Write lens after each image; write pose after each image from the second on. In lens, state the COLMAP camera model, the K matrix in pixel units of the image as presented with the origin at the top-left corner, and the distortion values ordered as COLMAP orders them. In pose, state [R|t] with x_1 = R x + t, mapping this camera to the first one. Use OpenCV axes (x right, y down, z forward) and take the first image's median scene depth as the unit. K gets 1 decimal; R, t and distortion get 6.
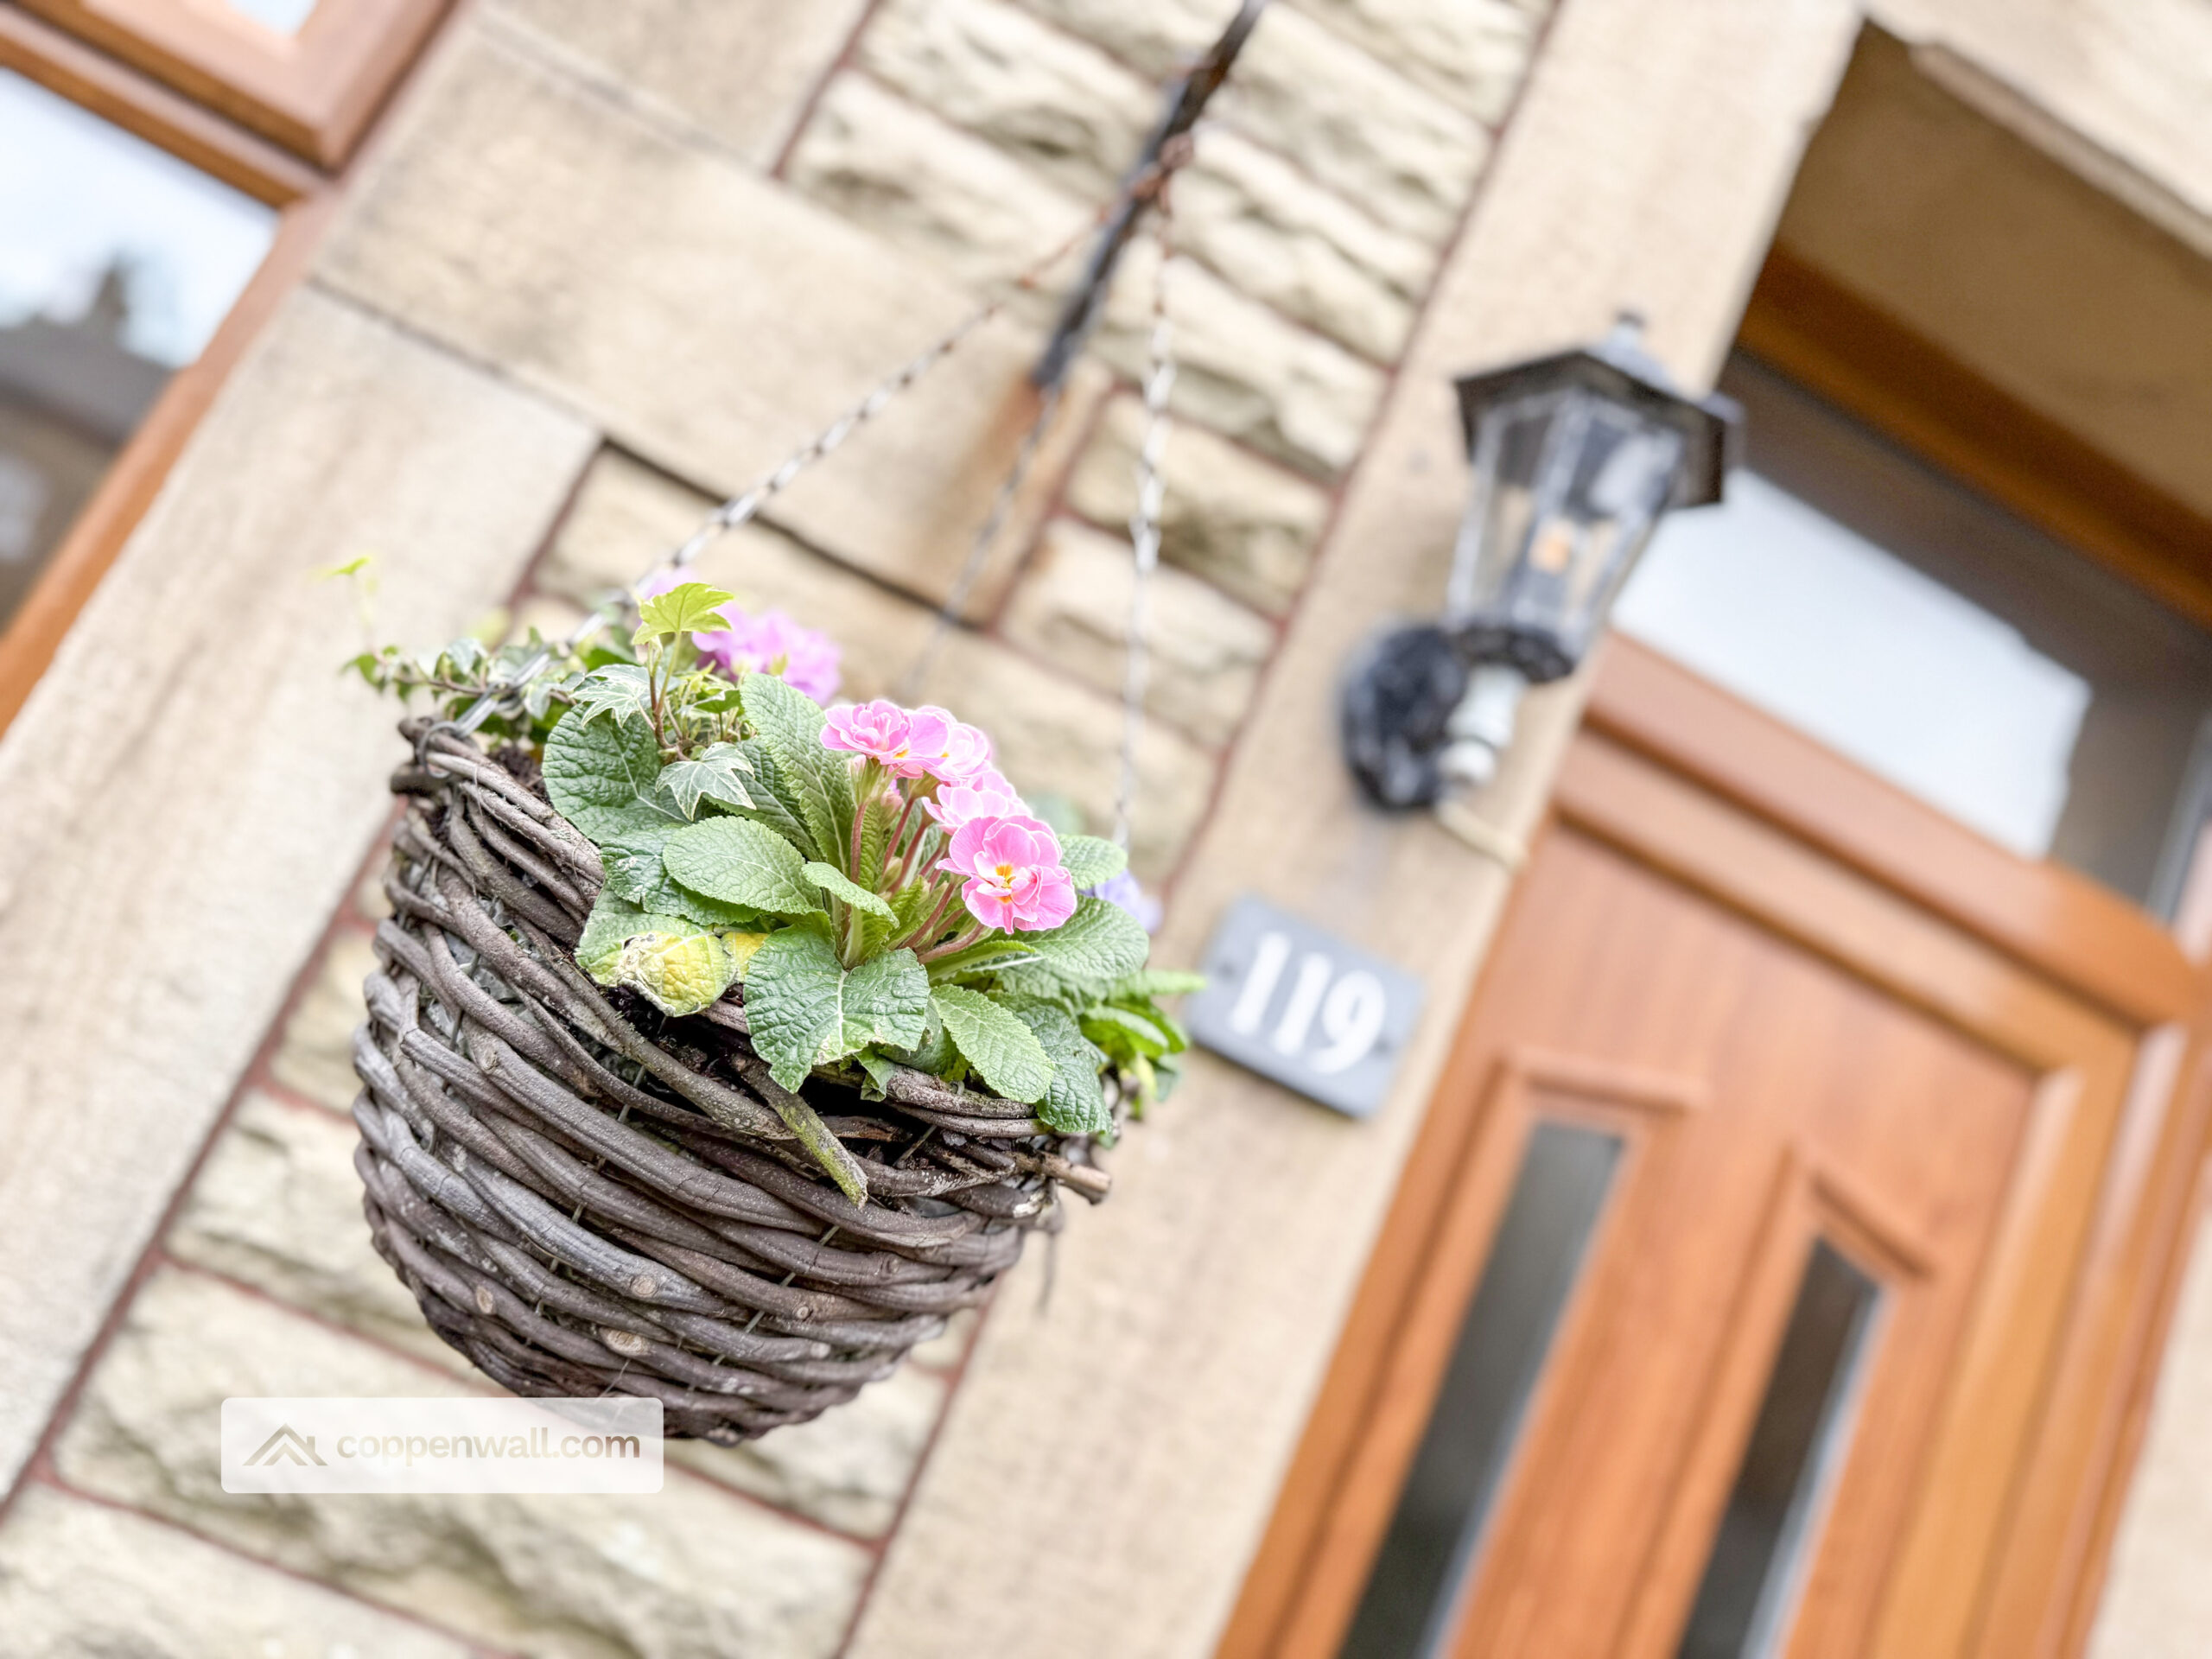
lens RADIAL K [[1610.8, 0, 1072.7], [0, 1610.8, 837.0], [0, 0, 1]] dist [-0.000591, -0.013189]
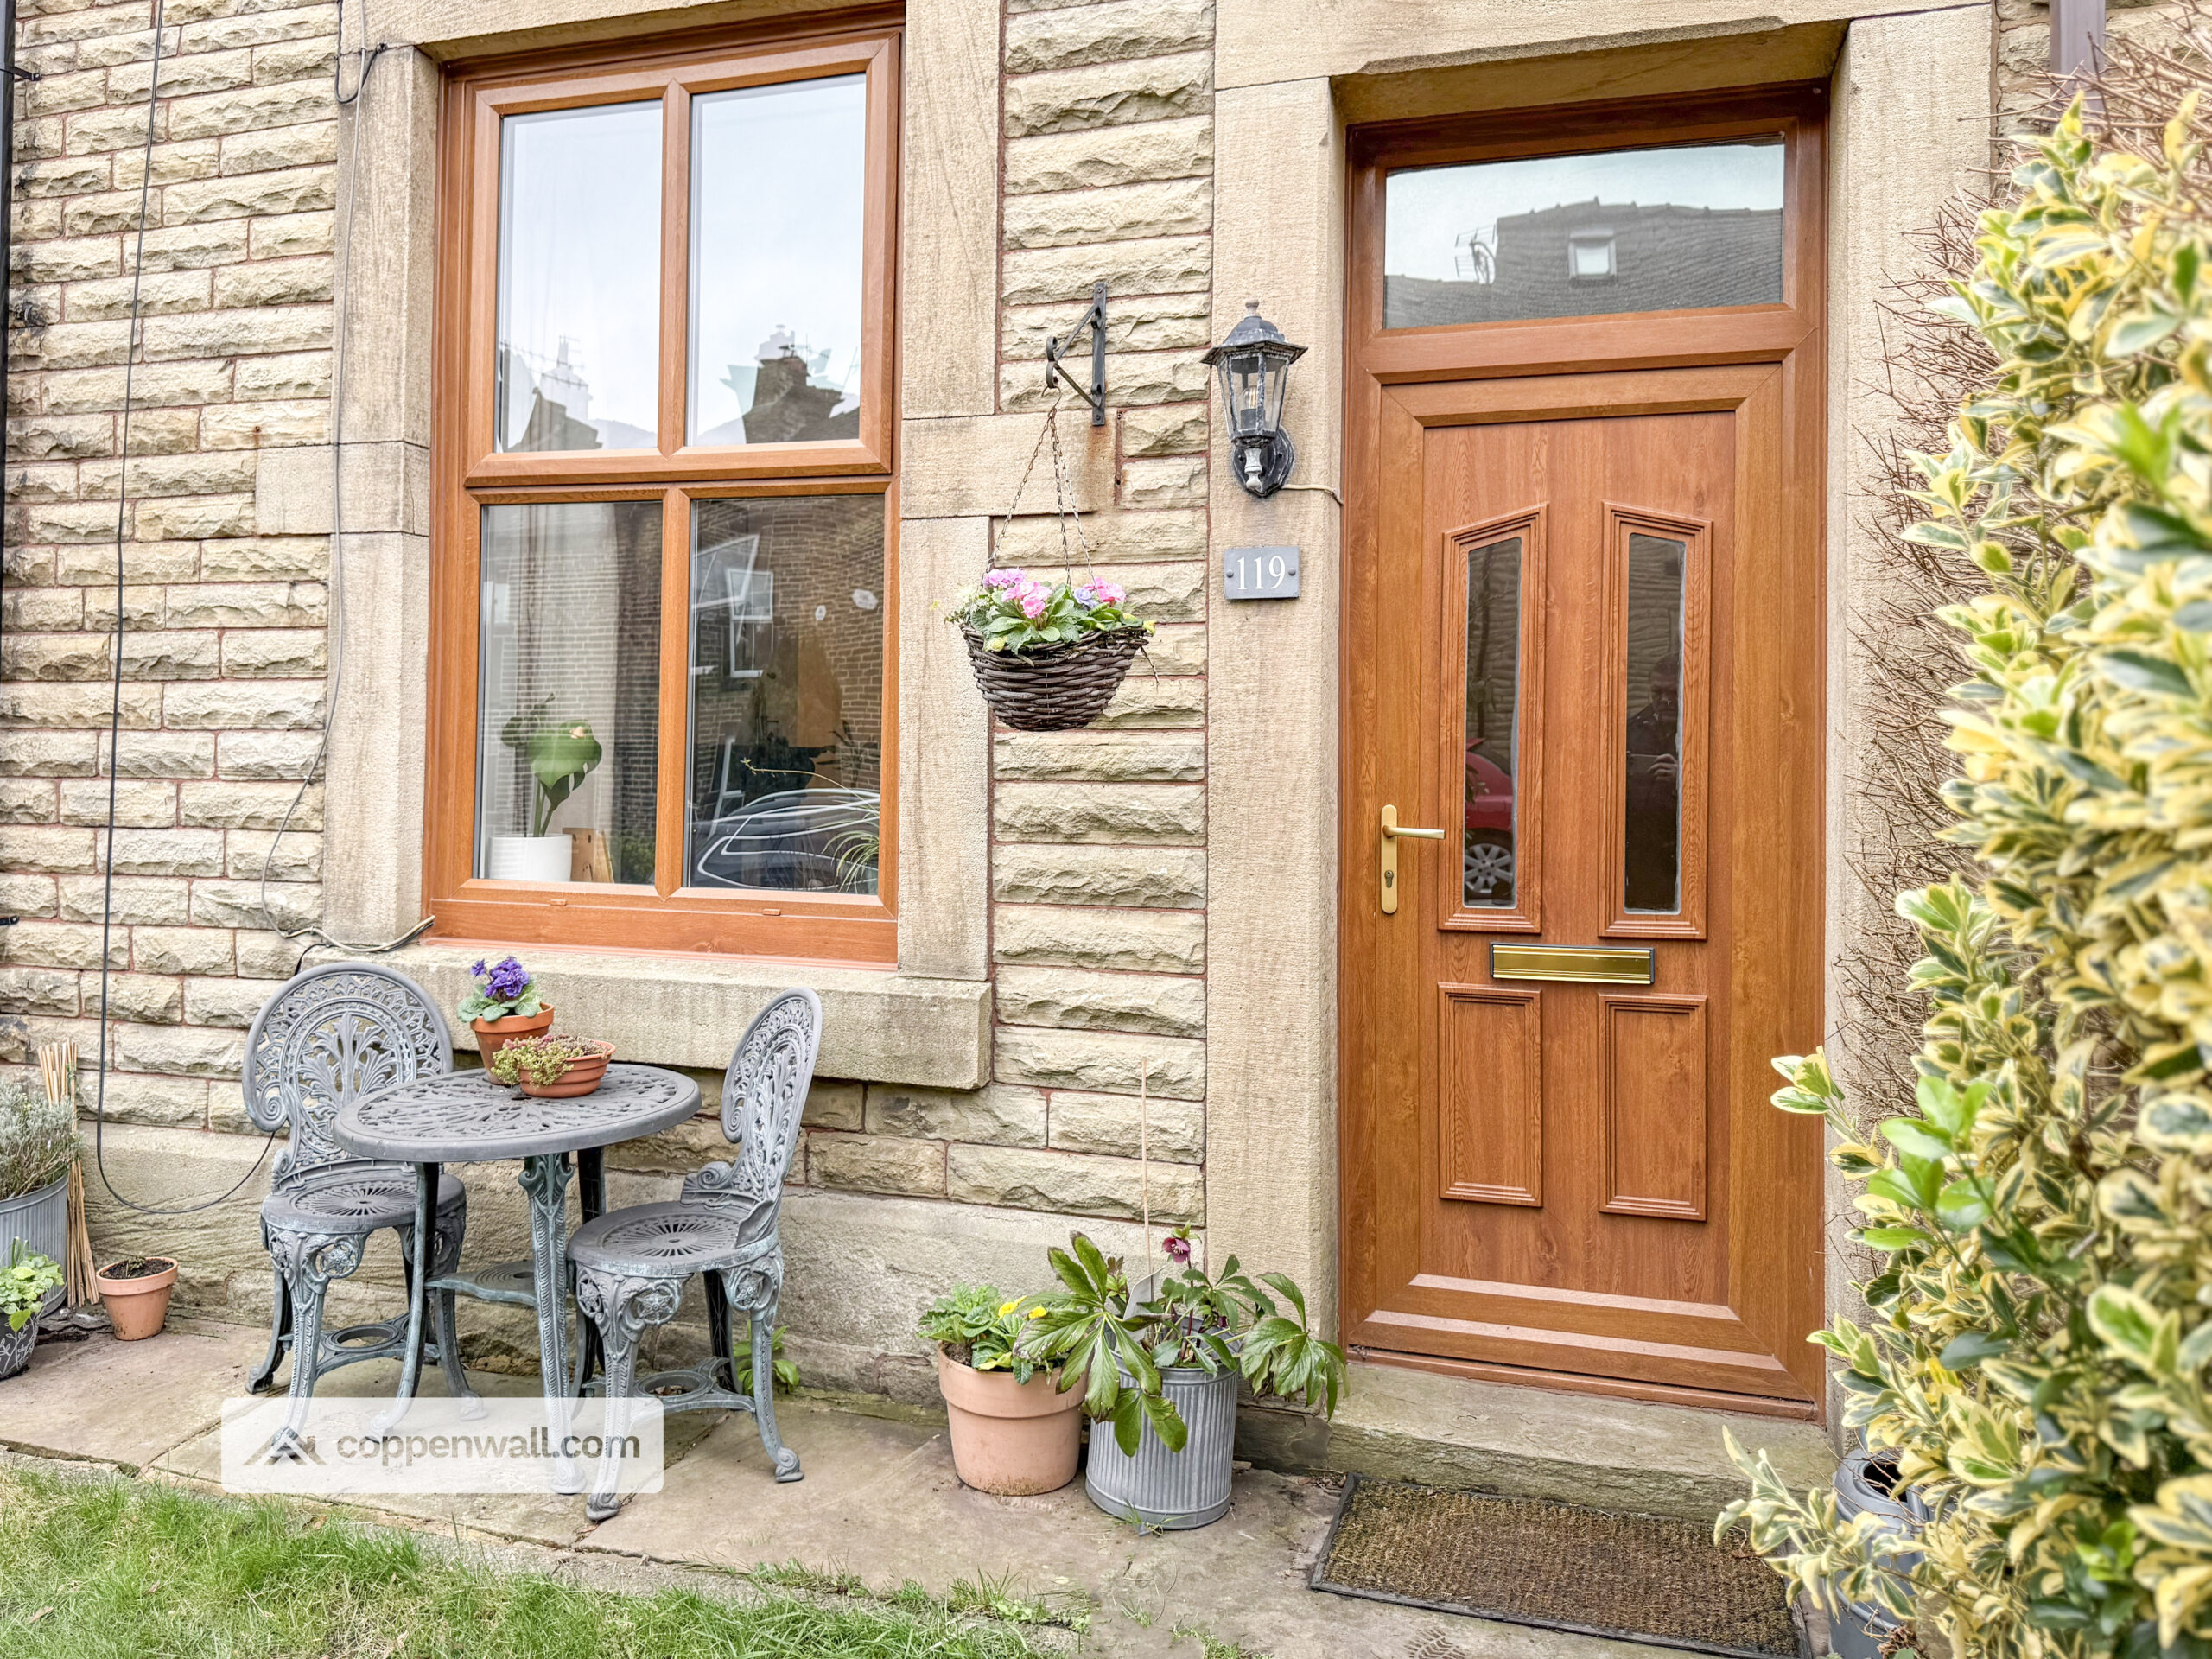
lens RADIAL K [[1610.8, 0, 1072.7], [0, 1610.8, 837.0], [0, 0, 1]] dist [-0.000591, -0.013189]
pose [[0.789784, -0.376579, -0.484179, 1.114141], [0.454742, 0.889209, 0.050168, 0.230198], [0.411644, -0.259798, 0.873530, -1.850682]]
